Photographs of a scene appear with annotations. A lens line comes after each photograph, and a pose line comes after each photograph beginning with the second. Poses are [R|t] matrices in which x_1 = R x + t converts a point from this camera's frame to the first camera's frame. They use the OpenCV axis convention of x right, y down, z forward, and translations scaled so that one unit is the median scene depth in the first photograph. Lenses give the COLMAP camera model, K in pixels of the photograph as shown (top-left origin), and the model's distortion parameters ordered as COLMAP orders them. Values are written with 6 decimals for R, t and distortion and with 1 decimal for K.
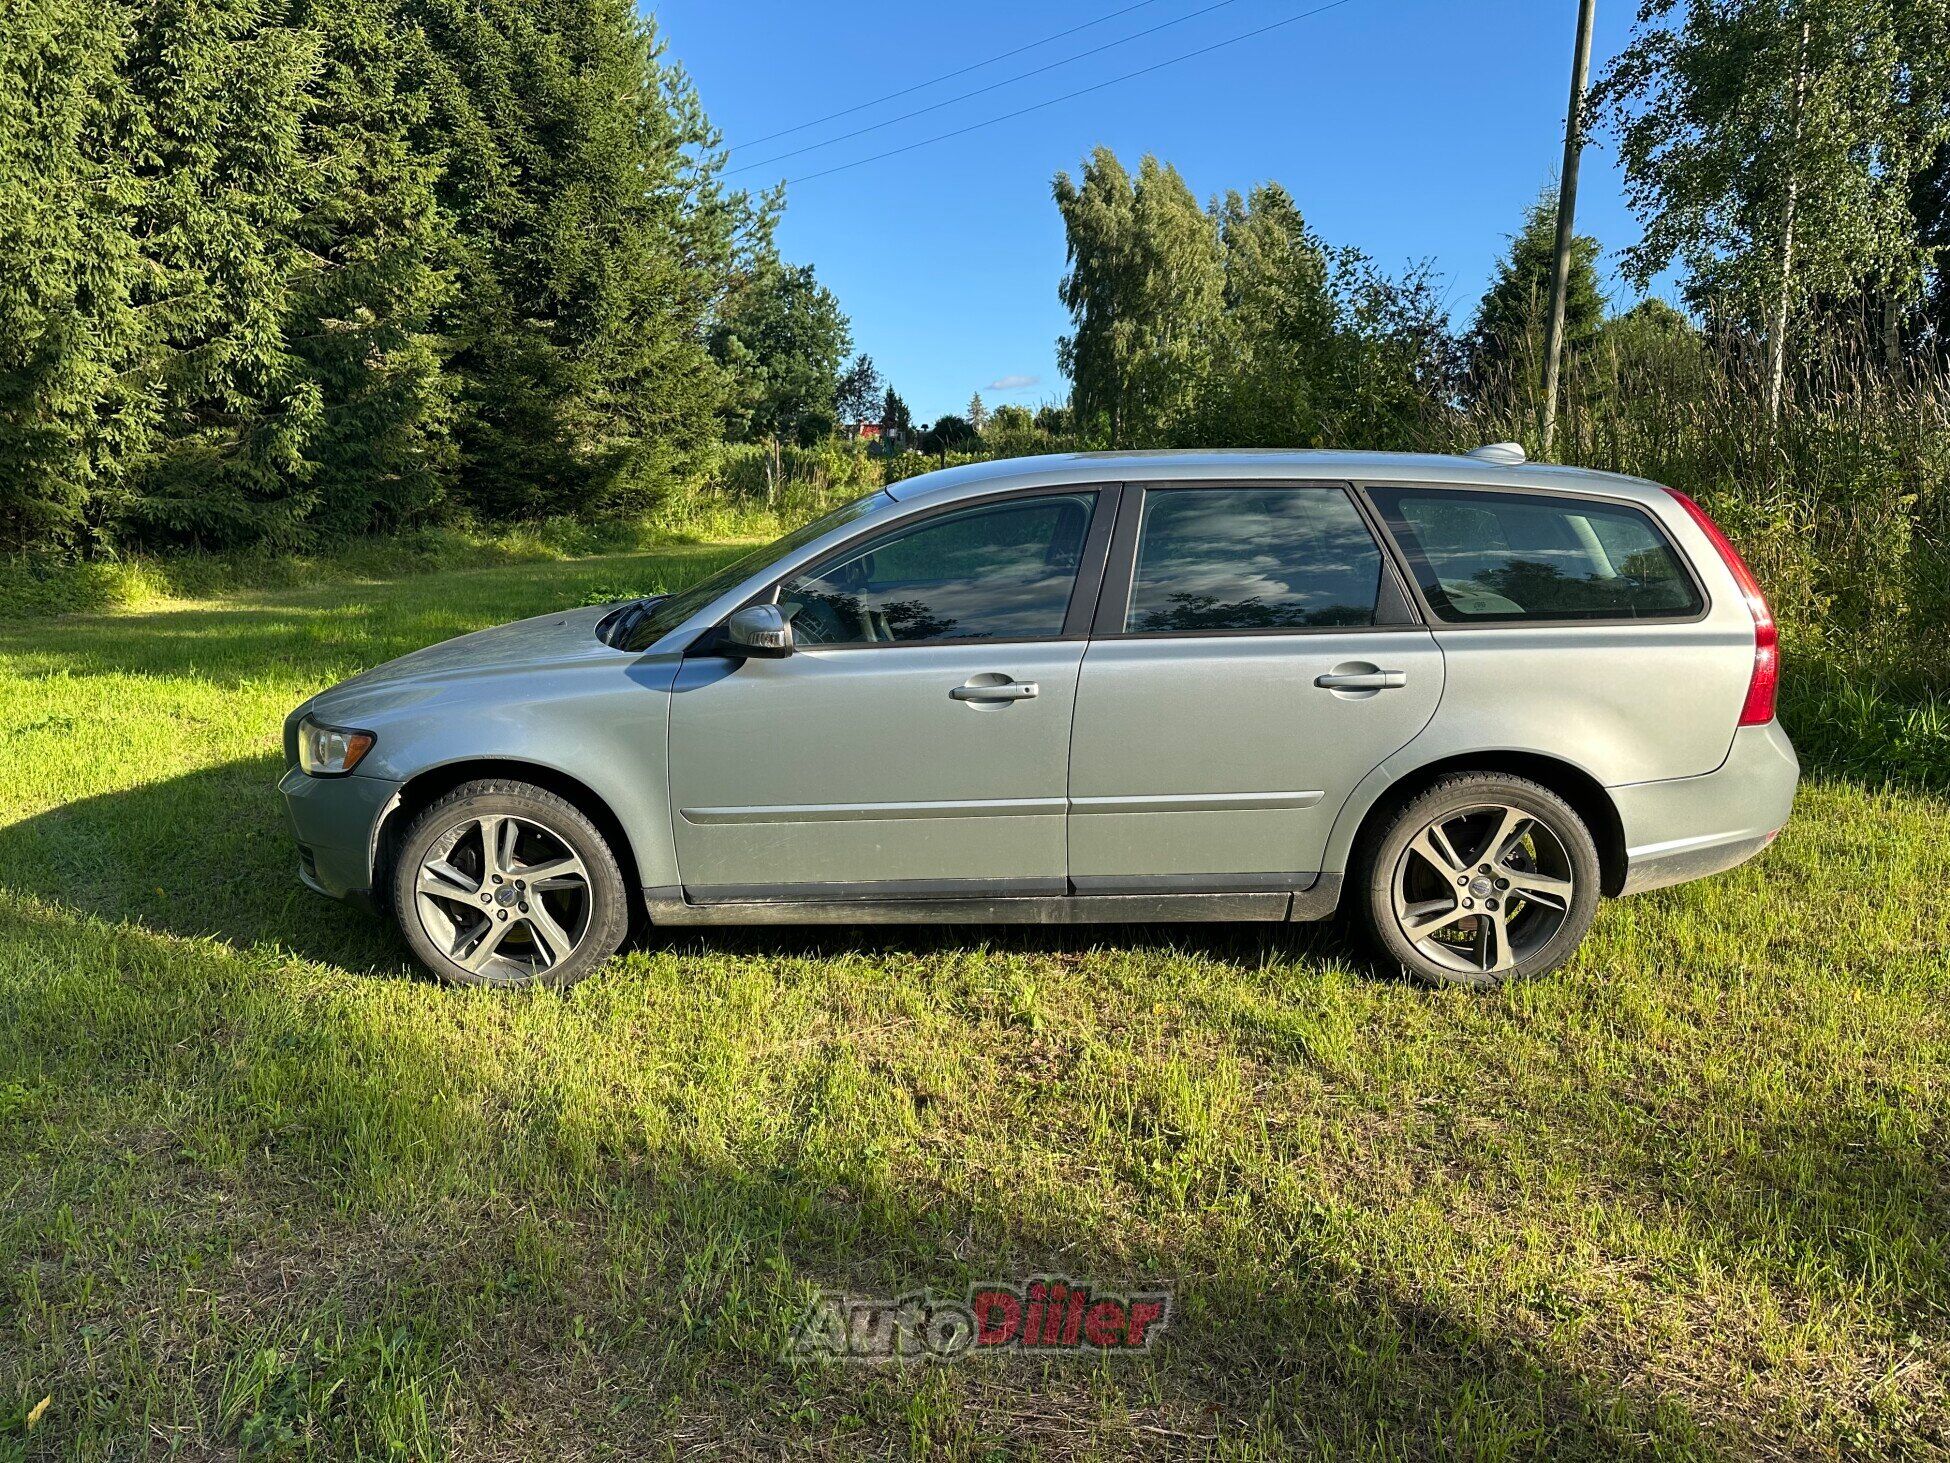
lens RADIAL K [[1363.0, 0, 975.8], [0, 1363.0, 729.3], [0, 0, 1]] dist [-0.042118, 0.010755]
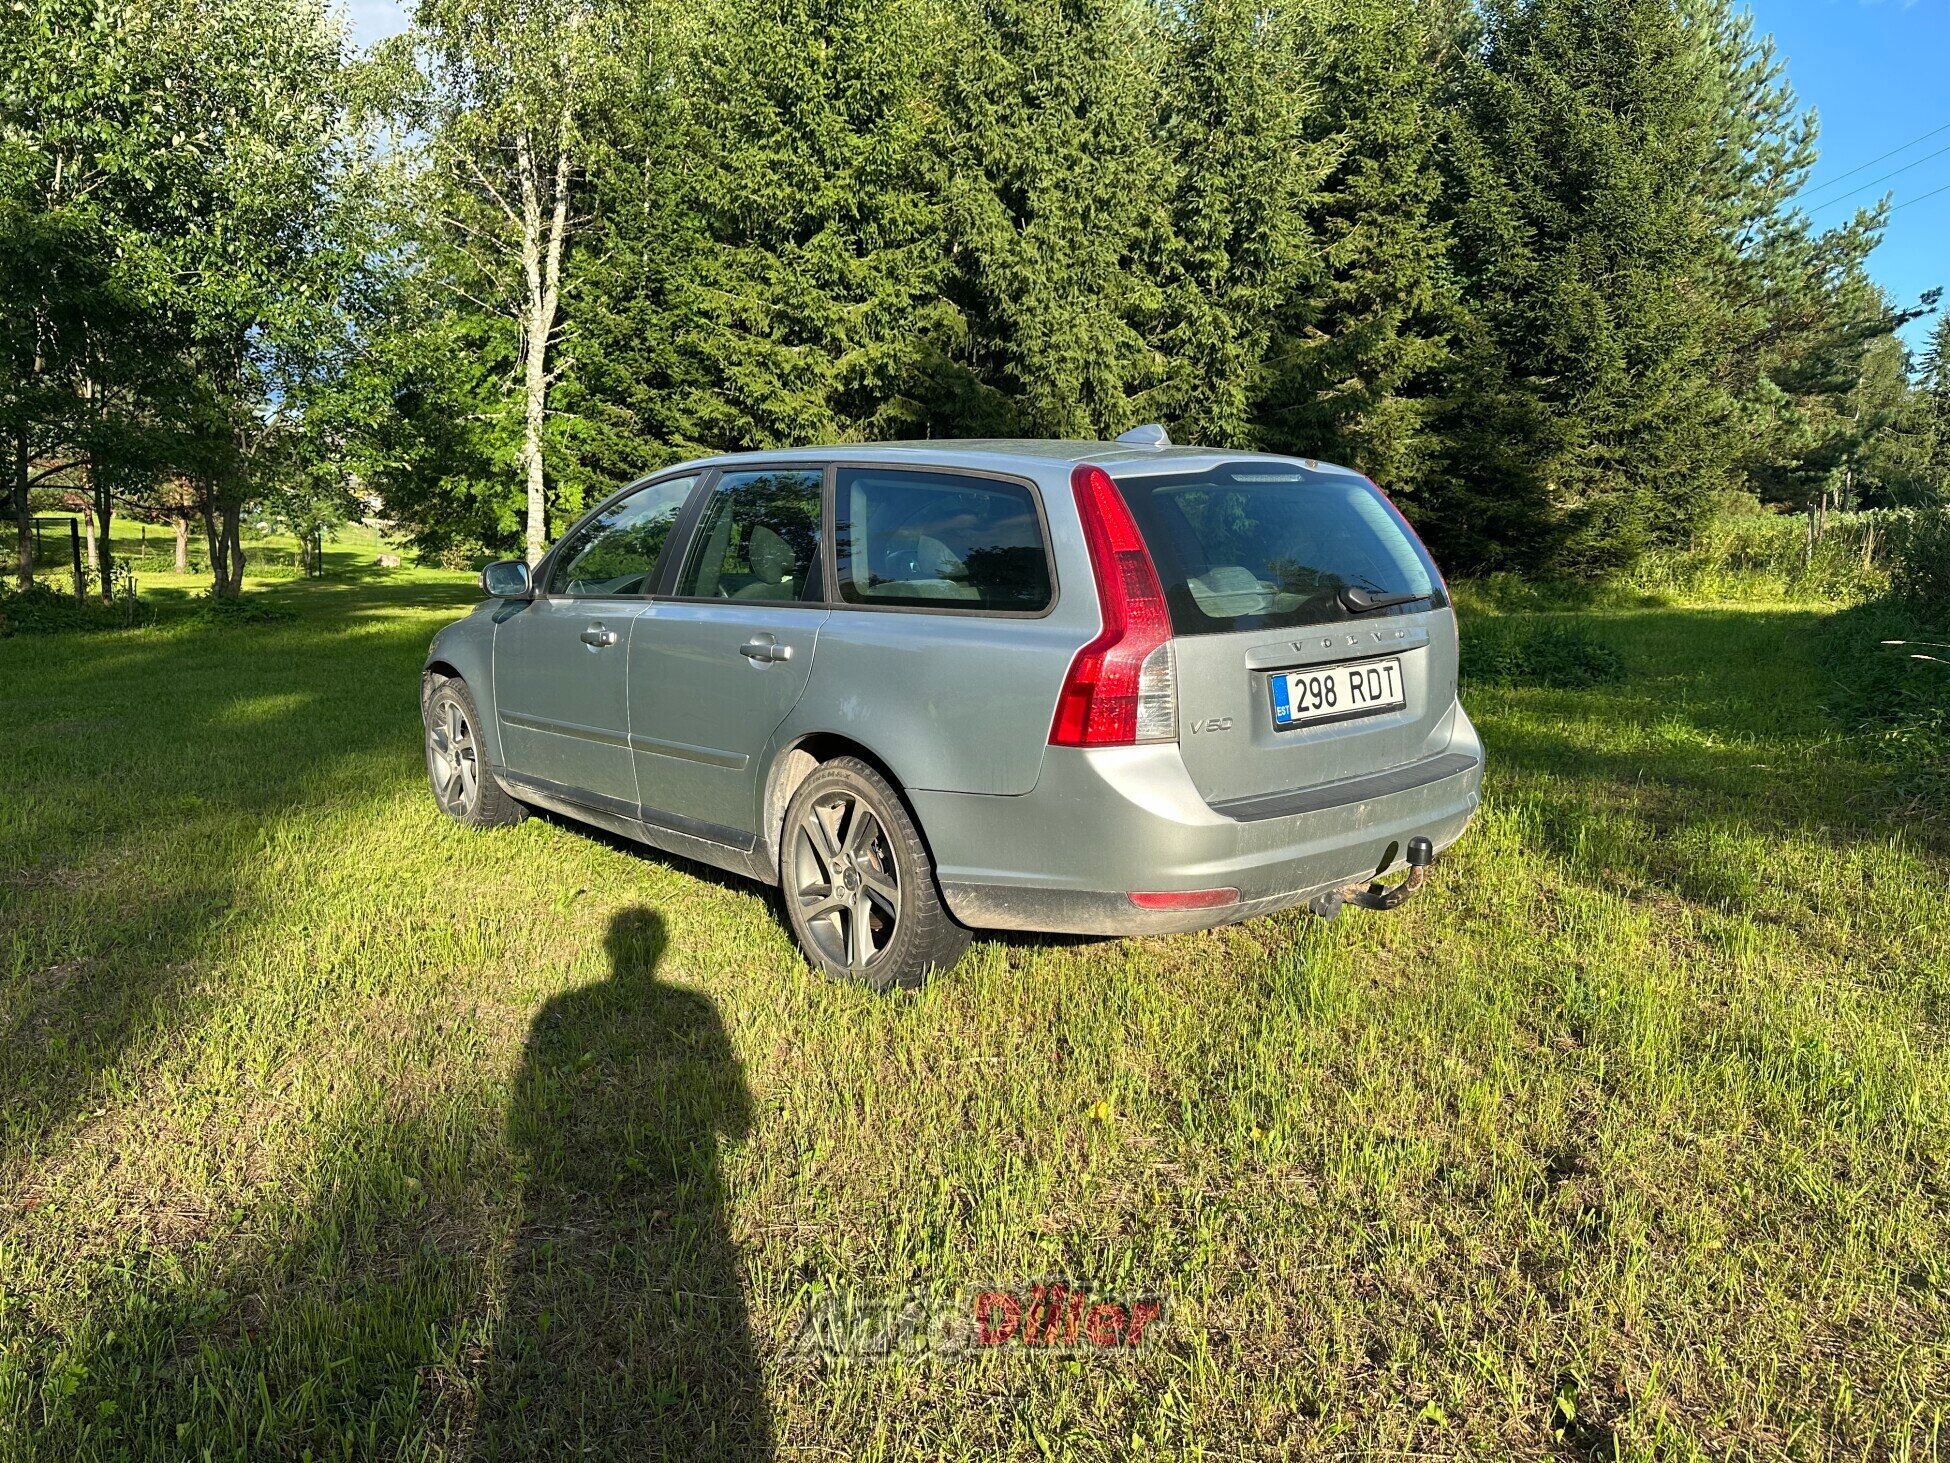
lens RADIAL K [[1363.0, 0, 980.4], [0, 1363.0, 737.1], [0, 0, 1]] dist [-0.042118, 0.010755]
pose [[0.681438, 0.103462, -0.724526, 0.155502], [-0.133575, 0.990912, 0.015870, -0.001809], [0.719583, 0.085964, 0.689065, 0.048460]]
